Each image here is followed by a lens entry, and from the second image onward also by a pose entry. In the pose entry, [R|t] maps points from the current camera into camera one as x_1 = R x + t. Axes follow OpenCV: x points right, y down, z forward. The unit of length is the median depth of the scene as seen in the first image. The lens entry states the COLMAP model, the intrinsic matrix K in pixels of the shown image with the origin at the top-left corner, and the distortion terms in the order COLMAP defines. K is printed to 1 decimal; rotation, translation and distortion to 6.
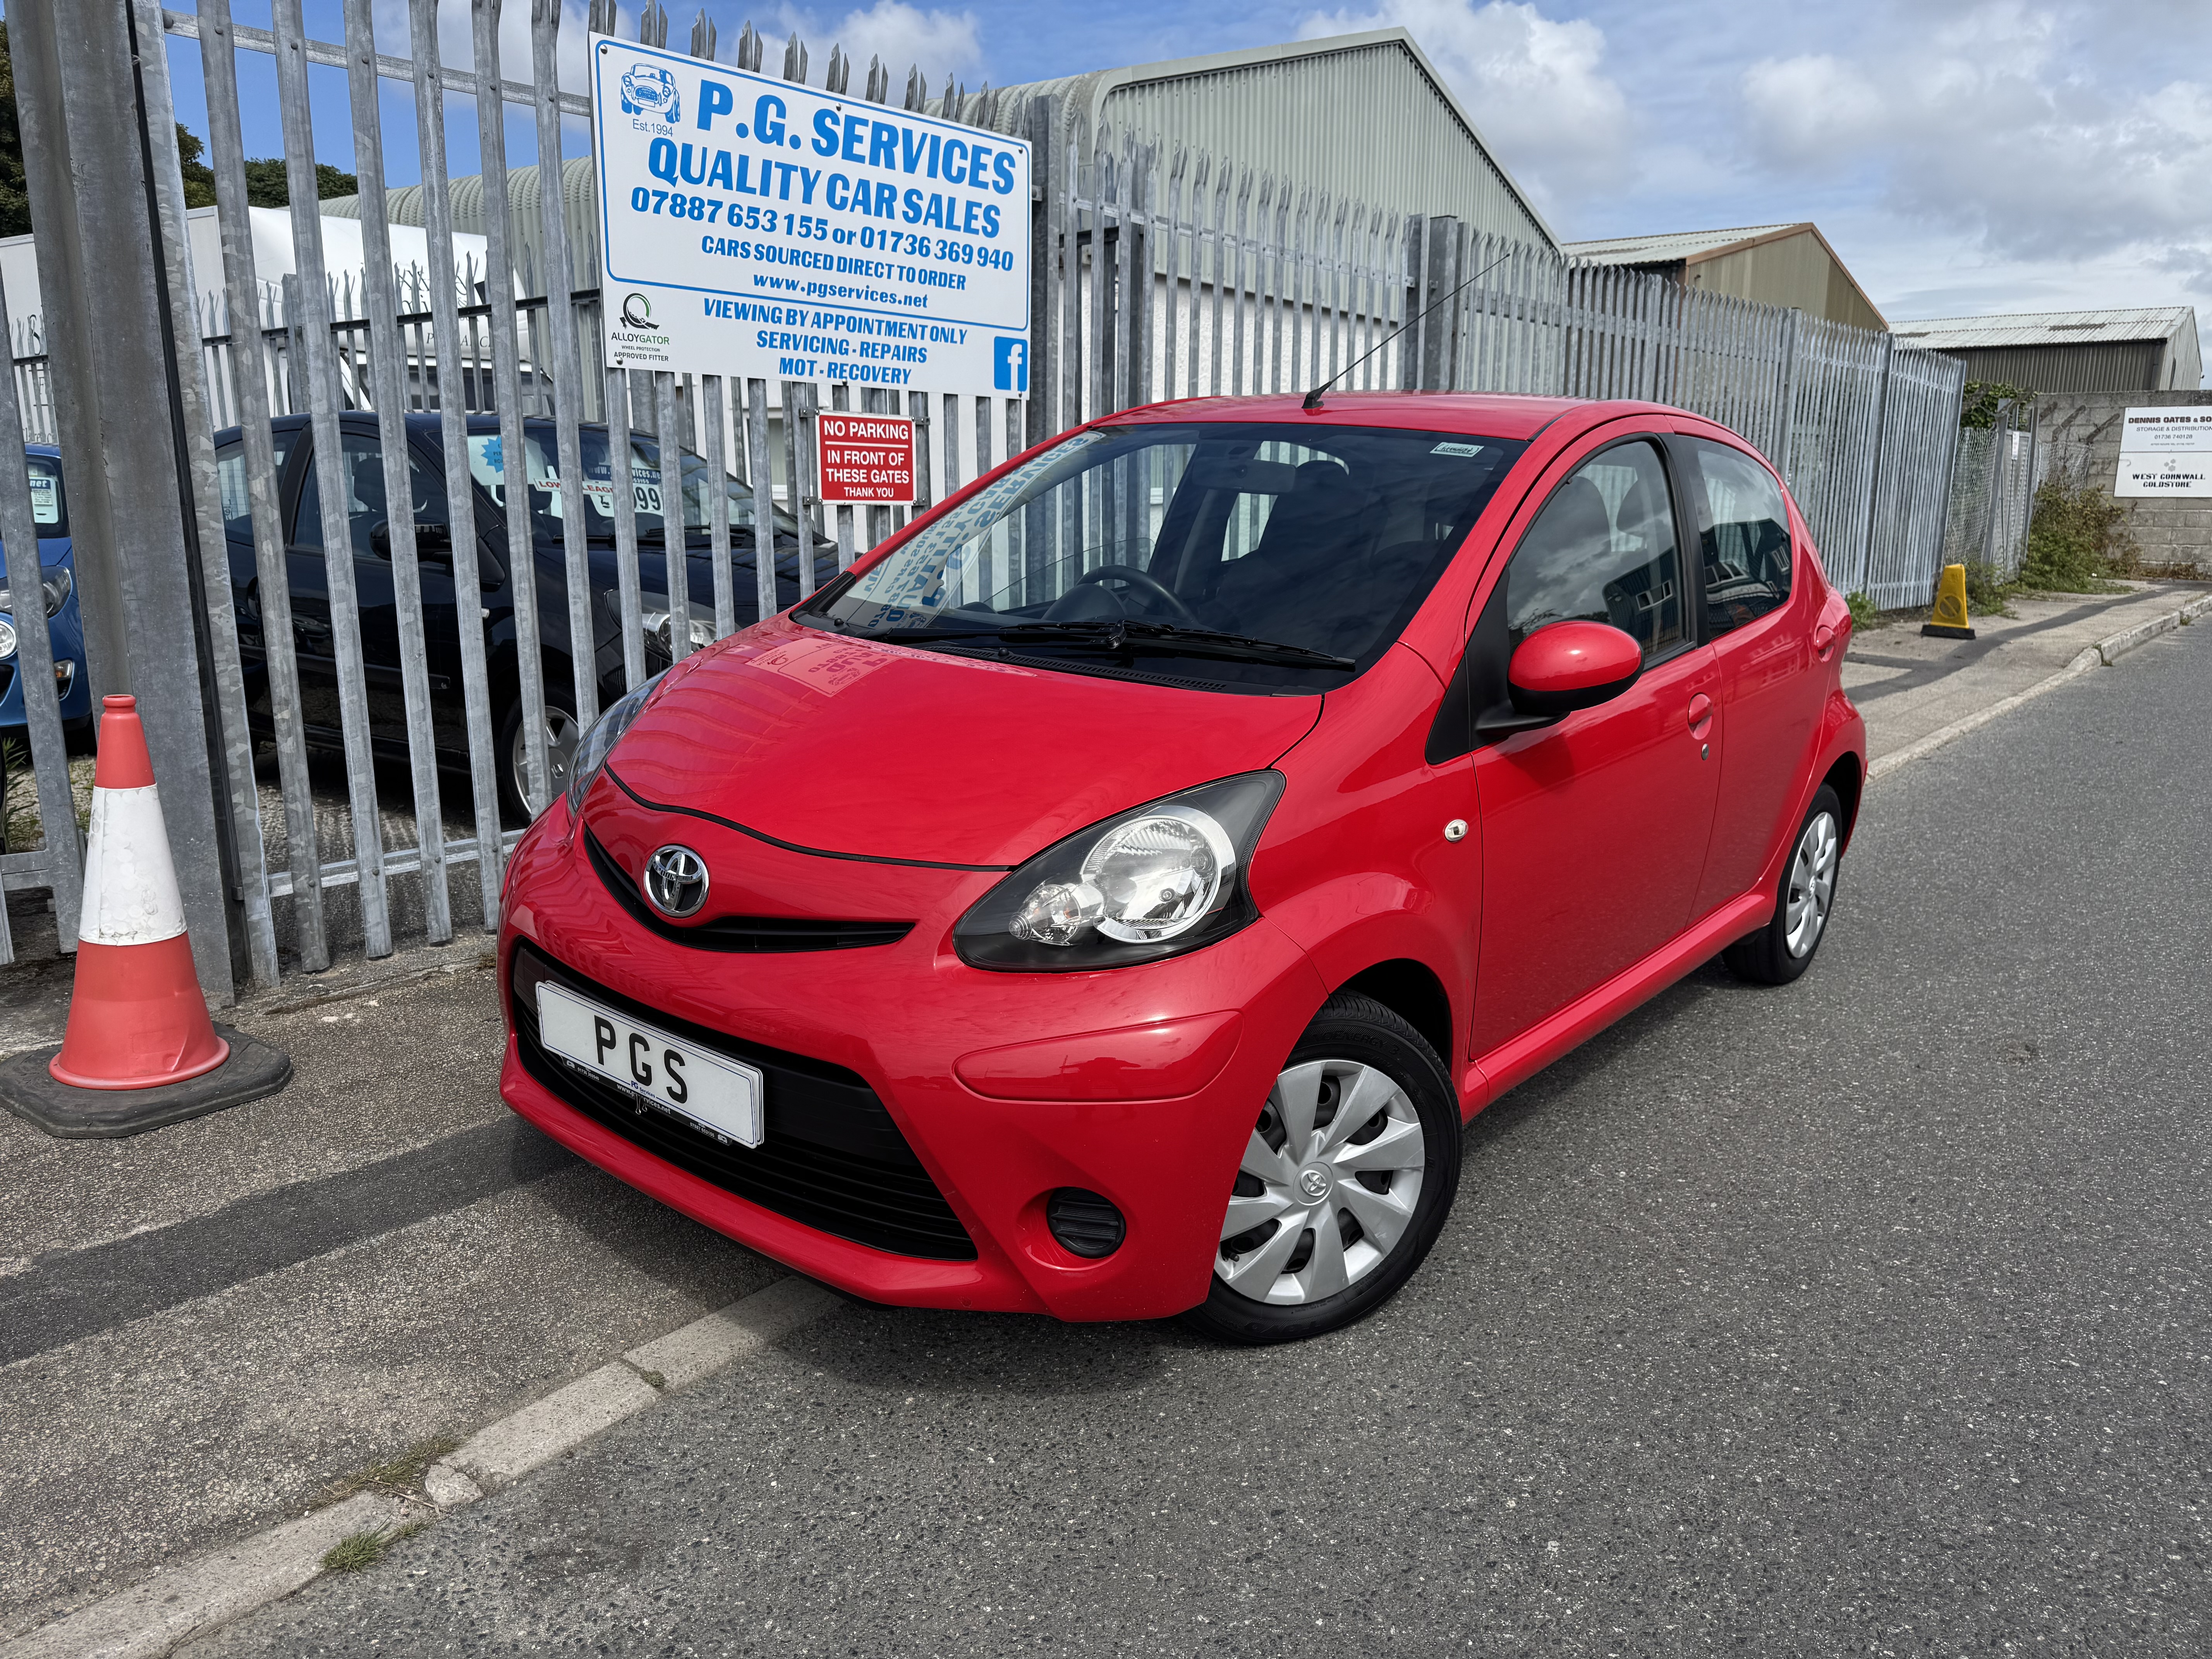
lens RADIAL K [[1585.7, 0, 1095.2], [0, 1585.7, 852.0], [0, 0, 1]] dist [0.006728, -0.027339]
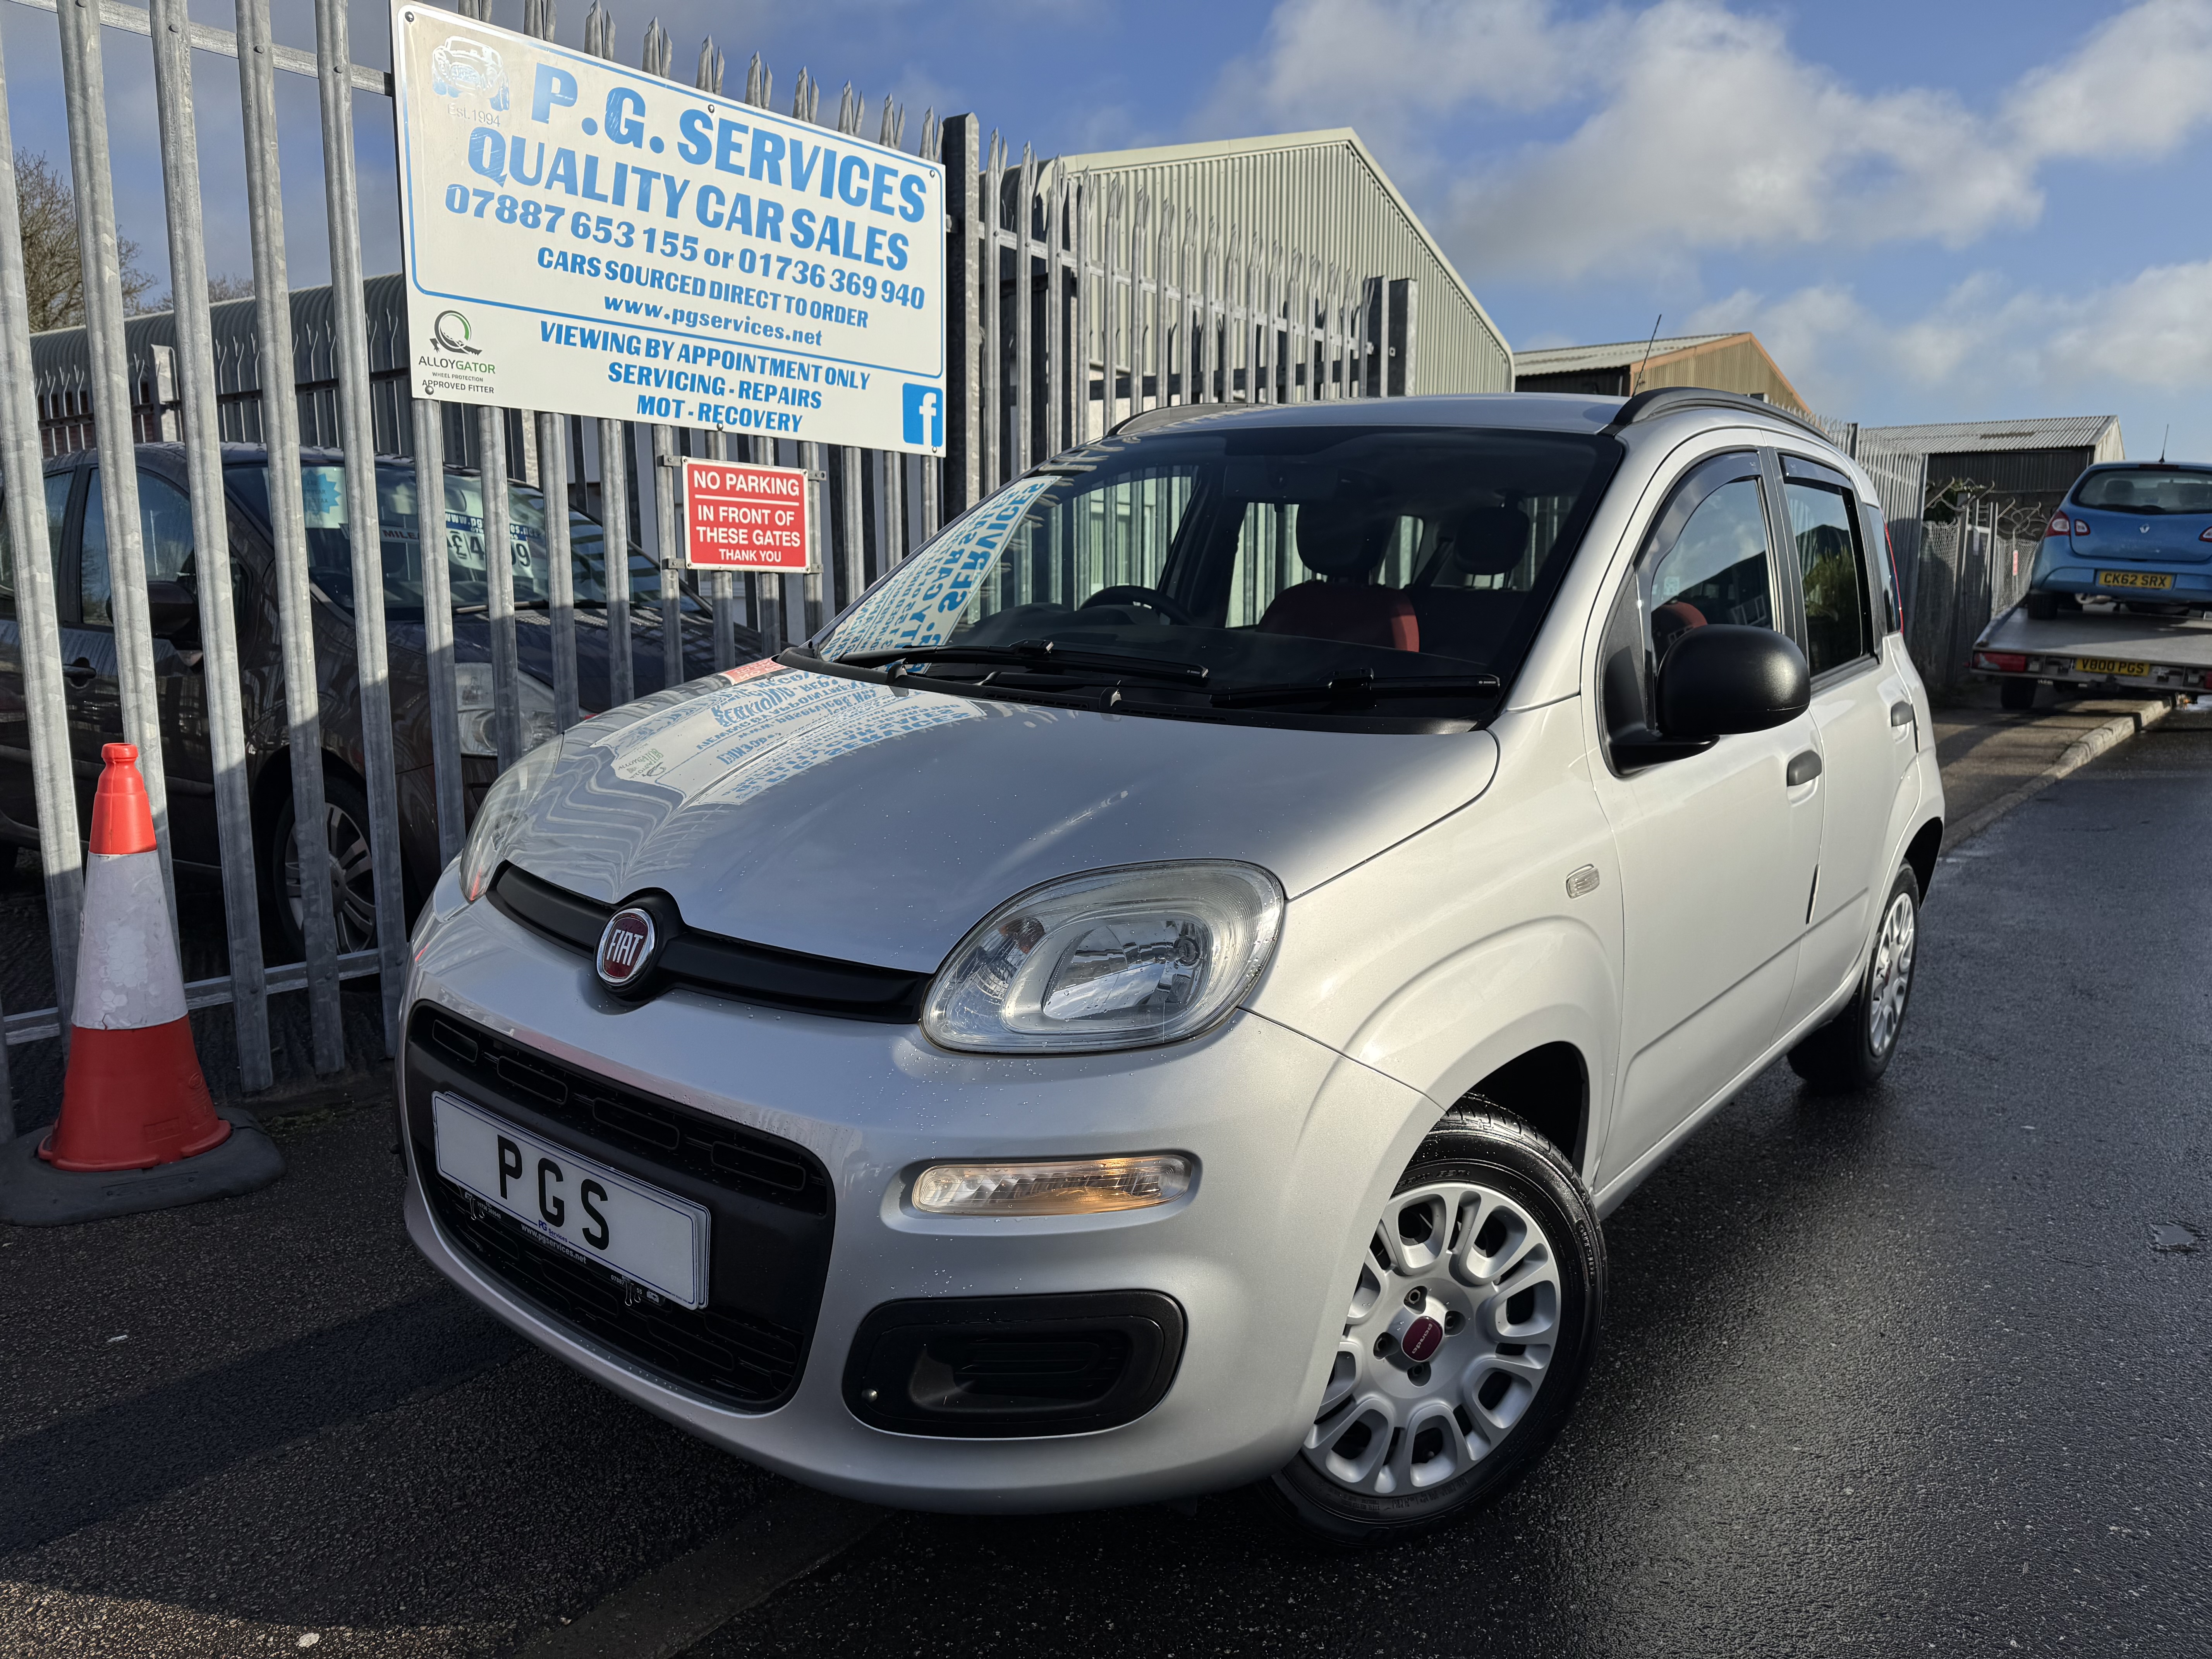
lens RADIAL K [[1580.6, 0, 1103.7], [0, 1580.6, 846.7], [0, 0, 1]] dist [0.001705, -0.011950]
pose [[0.999492, -0.006965, 0.031108, 0.019769], [0.009080, 0.997618, -0.068382, -0.013722], [-0.030558, 0.068630, 0.997174, 0.172586]]
